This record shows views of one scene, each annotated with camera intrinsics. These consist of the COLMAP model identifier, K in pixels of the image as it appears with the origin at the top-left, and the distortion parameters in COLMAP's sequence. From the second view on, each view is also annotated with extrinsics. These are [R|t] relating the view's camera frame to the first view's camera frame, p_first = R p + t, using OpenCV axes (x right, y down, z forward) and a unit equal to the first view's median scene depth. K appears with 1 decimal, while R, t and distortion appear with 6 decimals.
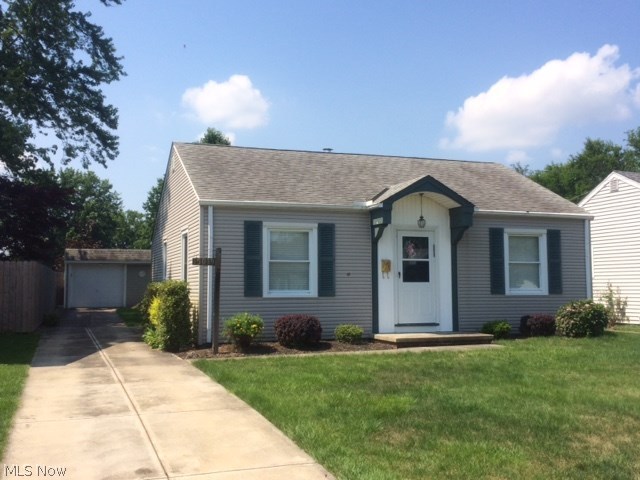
lens RADIAL K [[686.3, 0, 320.0], [0, 686.3, 240.0], [0, 0, 1]] dist [0.005317, 0.010061]
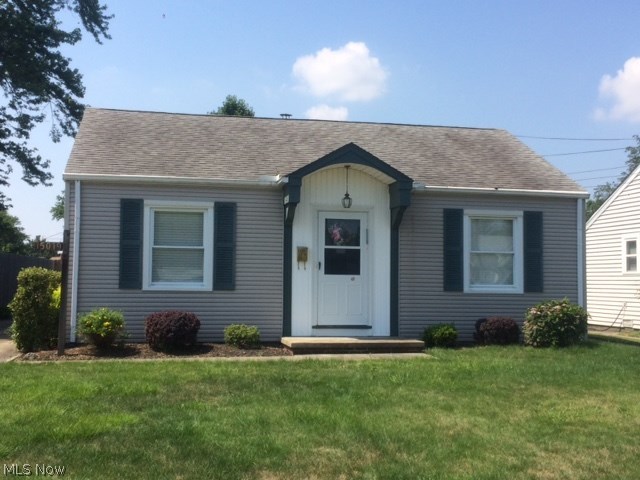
lens RADIAL K [[788.4, 0, 320.0], [0, 788.4, 240.0], [0, 0, 1]] dist [0.013265, 0.017380]
pose [[0.990457, 0.008032, -0.137587, 0.244303], [-0.005843, 0.999850, 0.016311, 0.005116], [0.137697, -0.015352, 0.990355, 0.070128]]
